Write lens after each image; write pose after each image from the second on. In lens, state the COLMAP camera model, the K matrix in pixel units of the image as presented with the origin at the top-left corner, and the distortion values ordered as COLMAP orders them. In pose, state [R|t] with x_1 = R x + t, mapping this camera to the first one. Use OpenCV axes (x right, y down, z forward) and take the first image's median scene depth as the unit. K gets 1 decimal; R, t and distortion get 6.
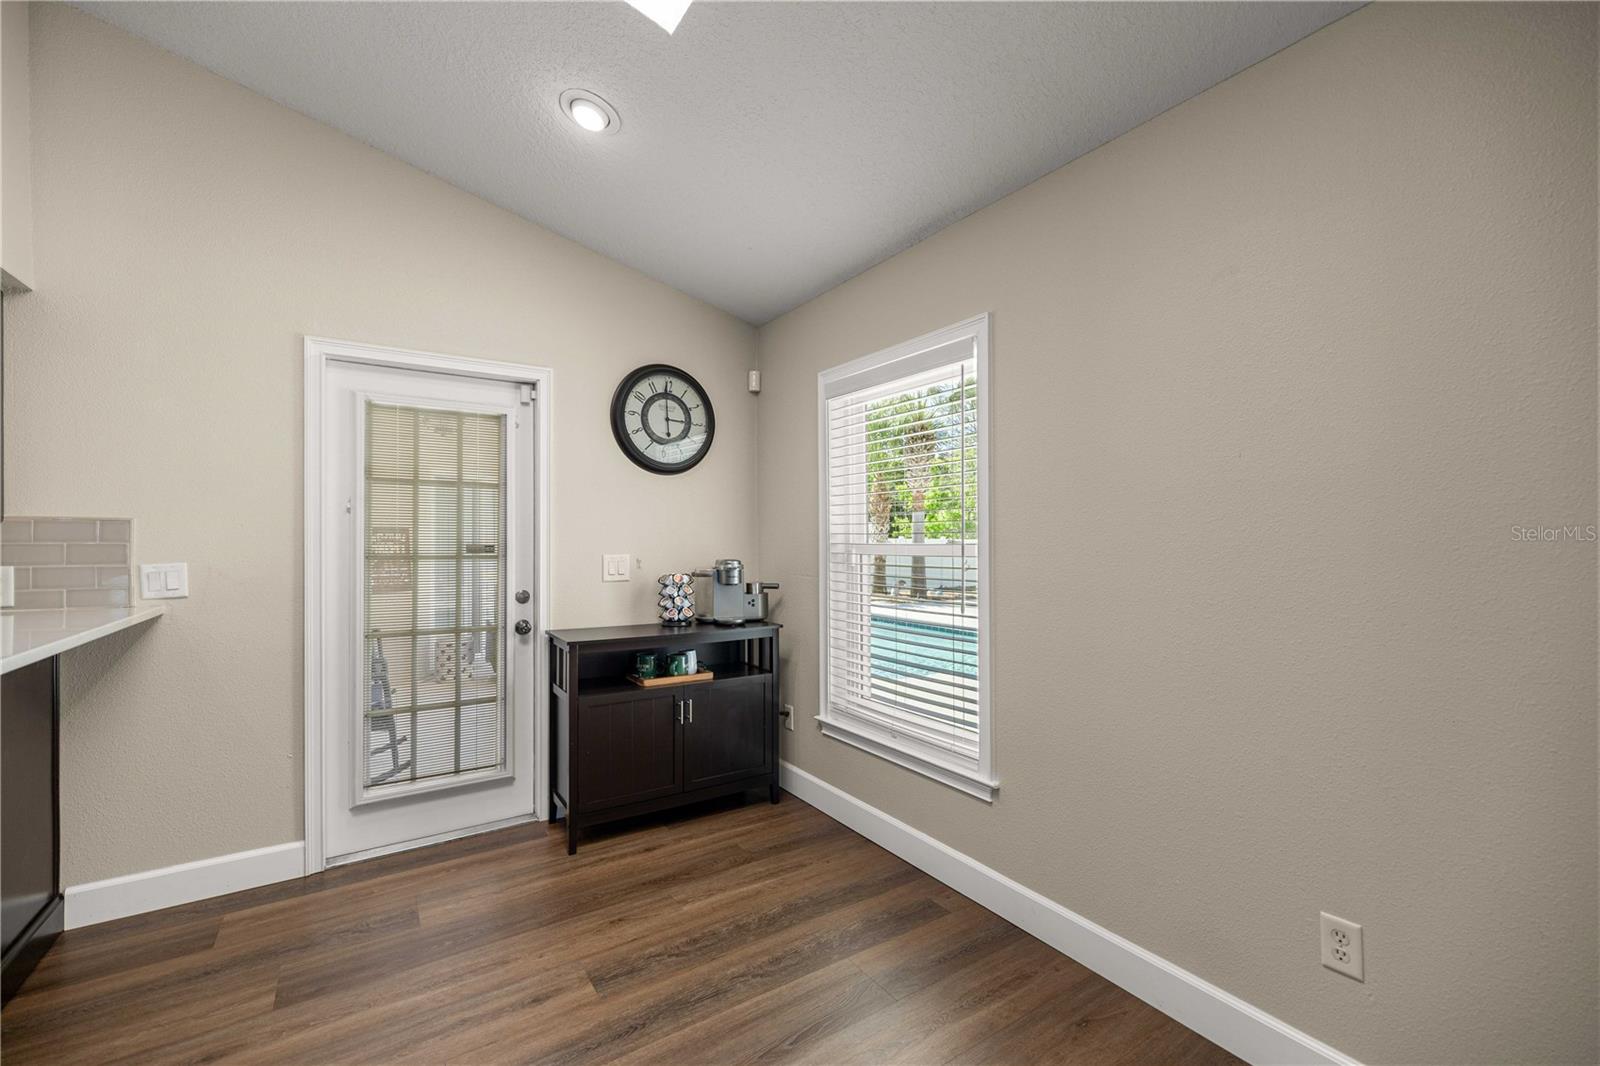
lens RADIAL K [[668.7, 0, 801.8], [0, 668.7, 537.5], [0, 0, 1]] dist [0.004573, -0.000448]
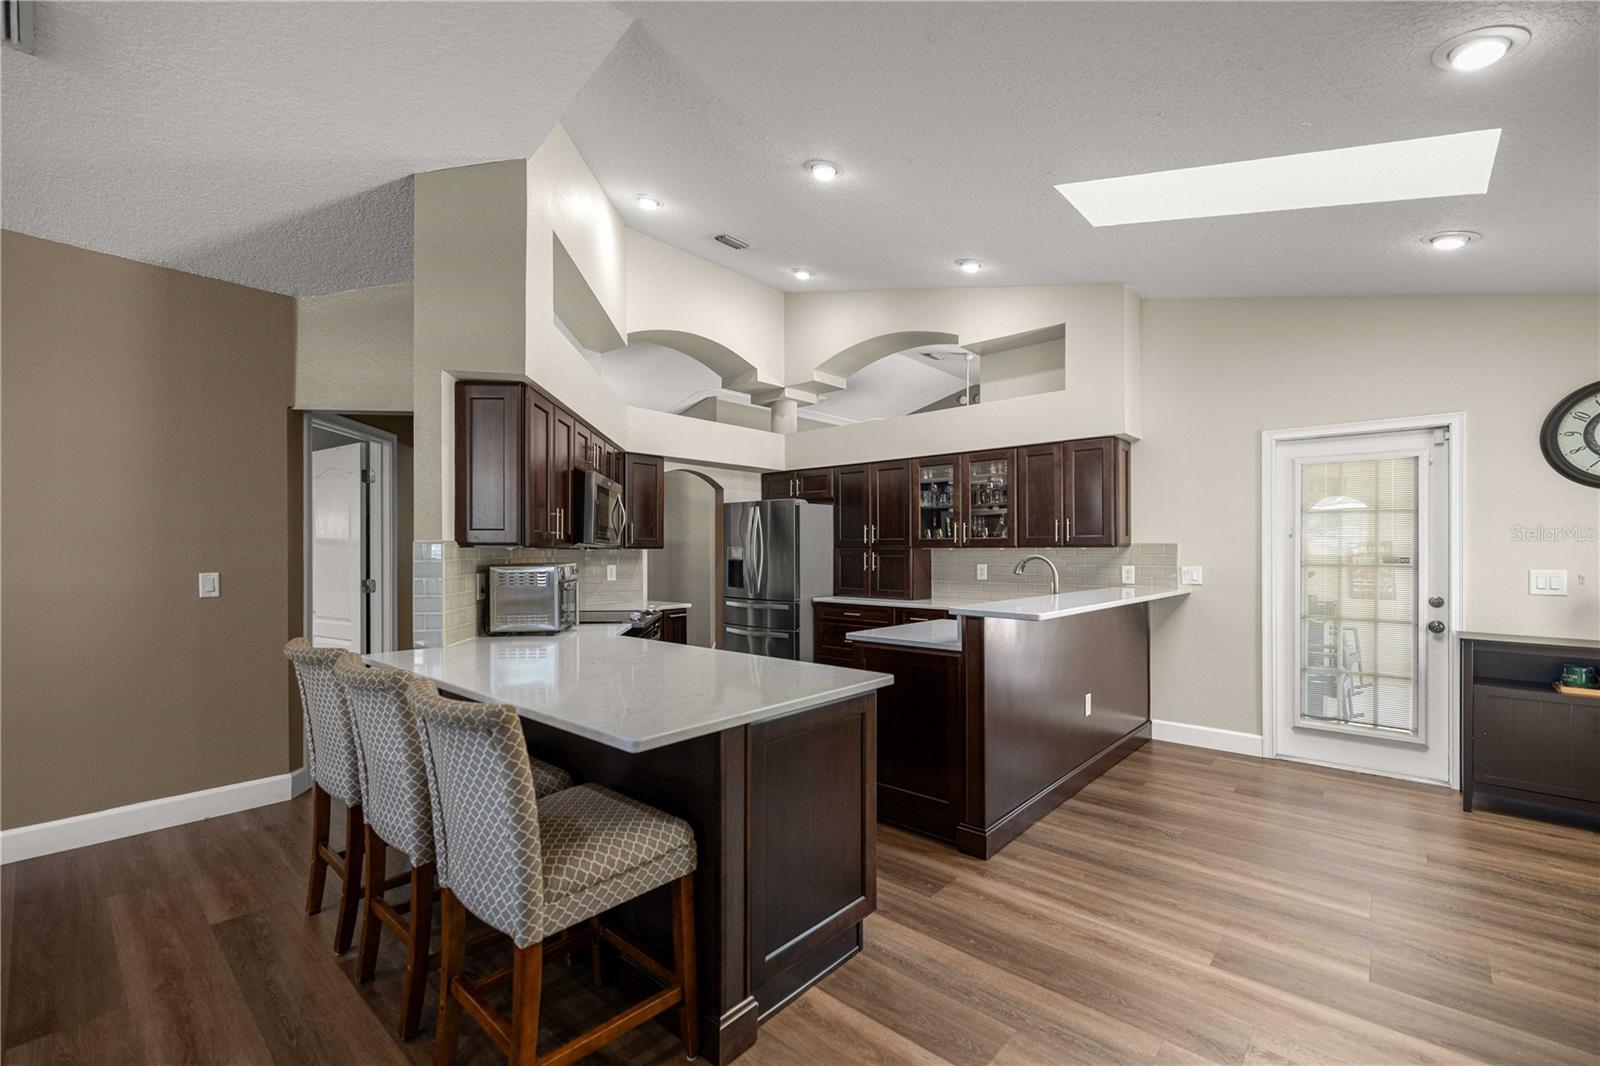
lens RADIAL K [[668.7, 0, 792.4], [0, 668.7, 547.7], [0, 0, 1]] dist [0.004573, -0.000448]
pose [[0.242259, -0.003288, -0.970206, 0.492519], [-0.002742, 0.999988, -0.004074, -0.002529], [0.970208, 0.003647, 0.242247, -0.445239]]
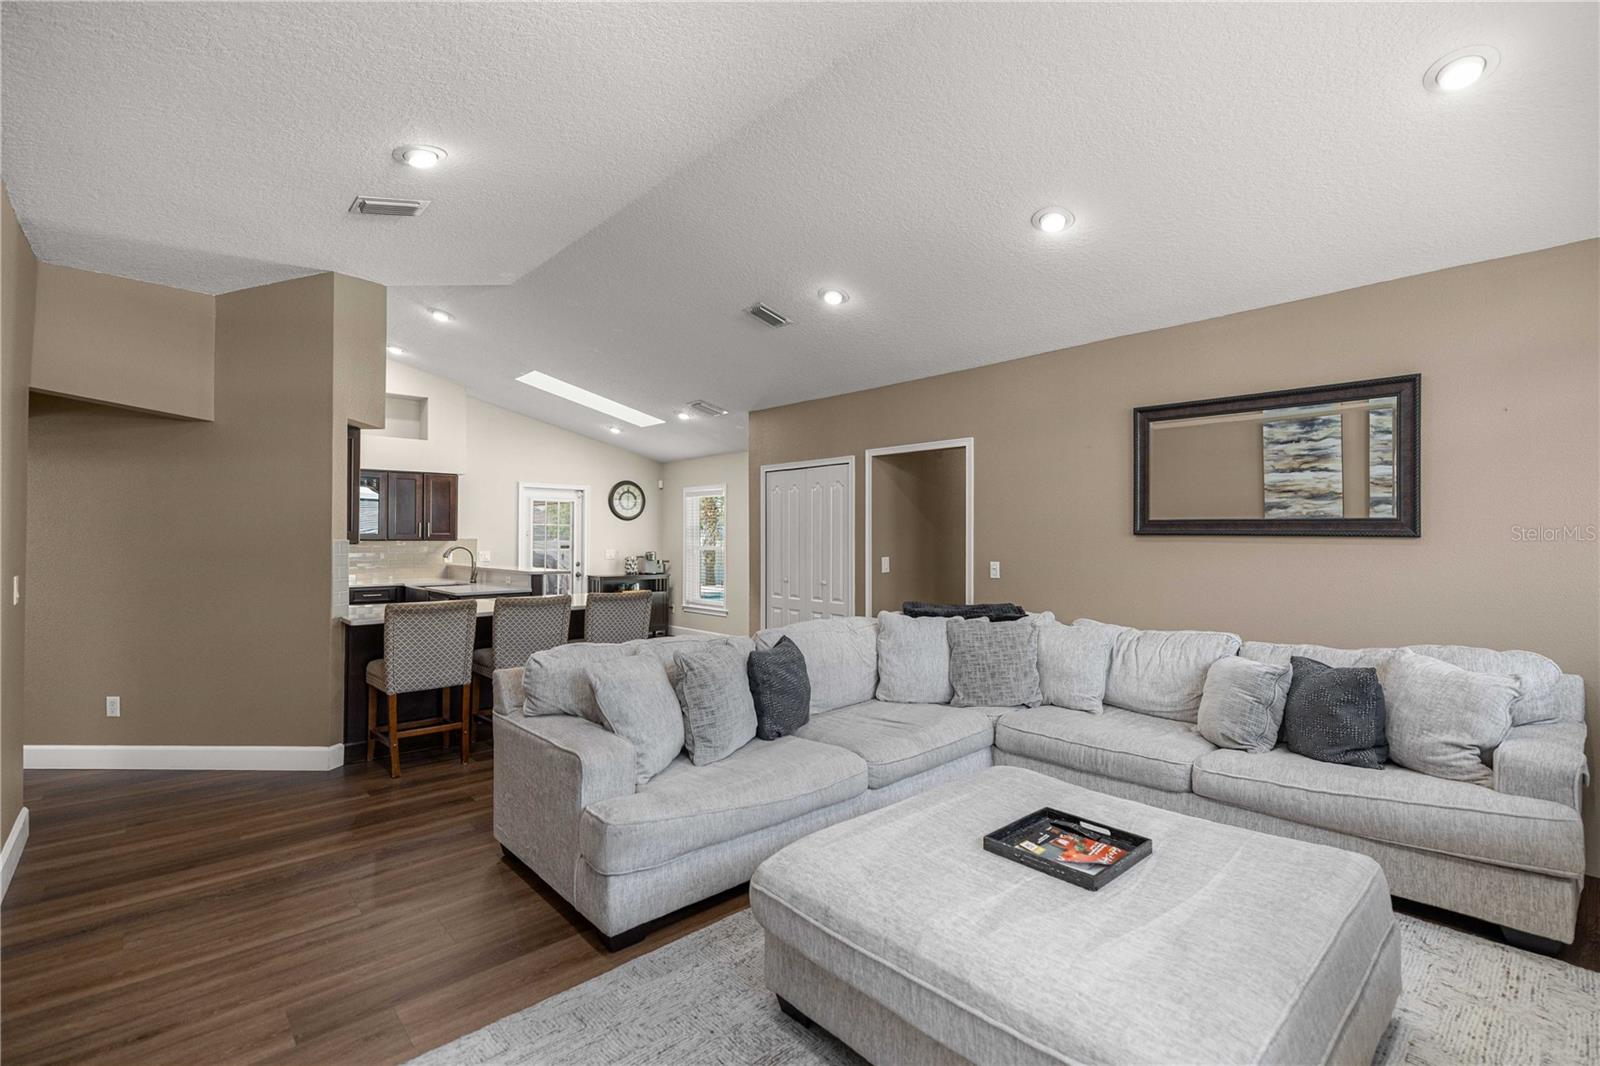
lens RADIAL K [[668.7, 0, 808.4], [0, 668.7, 533.0], [0, 0, 1]] dist [0.004573, -0.000448]
pose [[0.991699, 0.001595, 0.128573, 0.199794], [0.000256, 0.999897, -0.014374, -0.003730], [-0.128583, 0.014288, 0.991596, -2.010515]]
